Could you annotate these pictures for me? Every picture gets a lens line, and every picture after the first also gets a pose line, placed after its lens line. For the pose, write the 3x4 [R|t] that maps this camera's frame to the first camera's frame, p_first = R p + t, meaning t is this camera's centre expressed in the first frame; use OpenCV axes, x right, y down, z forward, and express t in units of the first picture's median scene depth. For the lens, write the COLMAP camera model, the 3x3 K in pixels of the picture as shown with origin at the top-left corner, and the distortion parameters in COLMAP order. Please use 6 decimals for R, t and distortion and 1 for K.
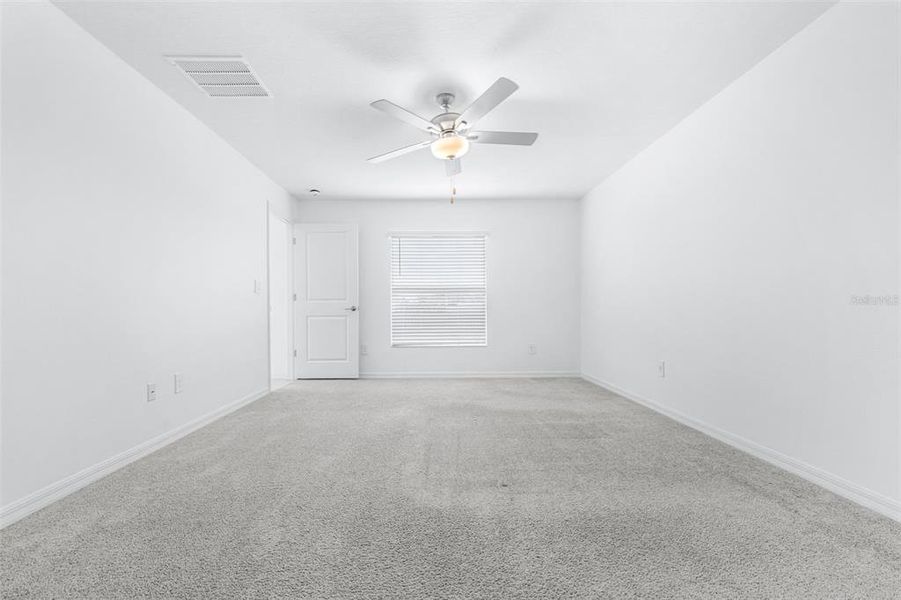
lens RADIAL K [[355.5, 0, 426.1], [0, 355.5, 303.9], [0, 0, 1]] dist [-0.000627, -0.000048]
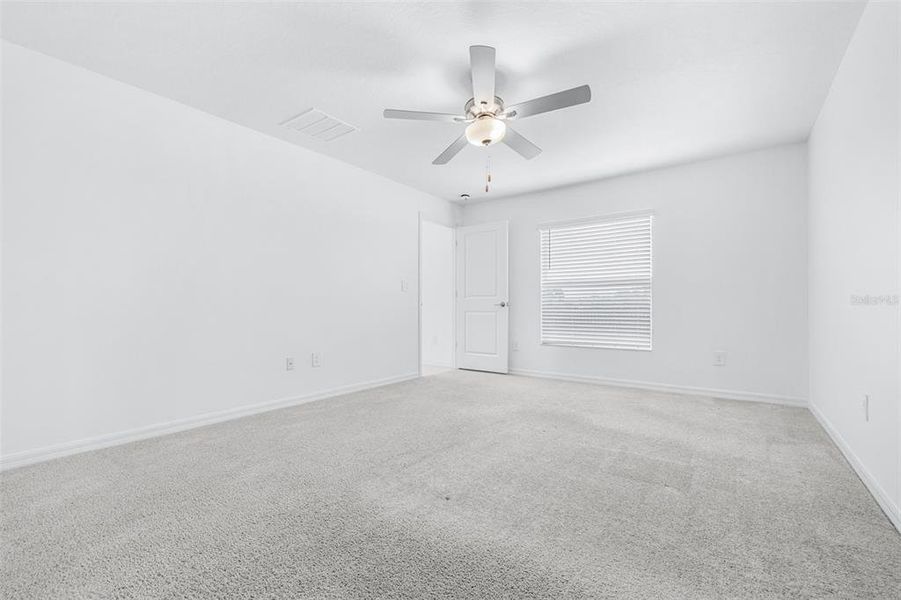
lens RADIAL K [[348.9, 0, 442.3], [0, 348.9, 299.9], [0, 0, 1]] dist [-0.003135, -0.000195]
pose [[0.837949, -0.007162, -0.545702, 0.236612], [0.006987, 0.999973, -0.002396, 0.001638], [0.545704, -0.001805, 0.837976, 0.083706]]
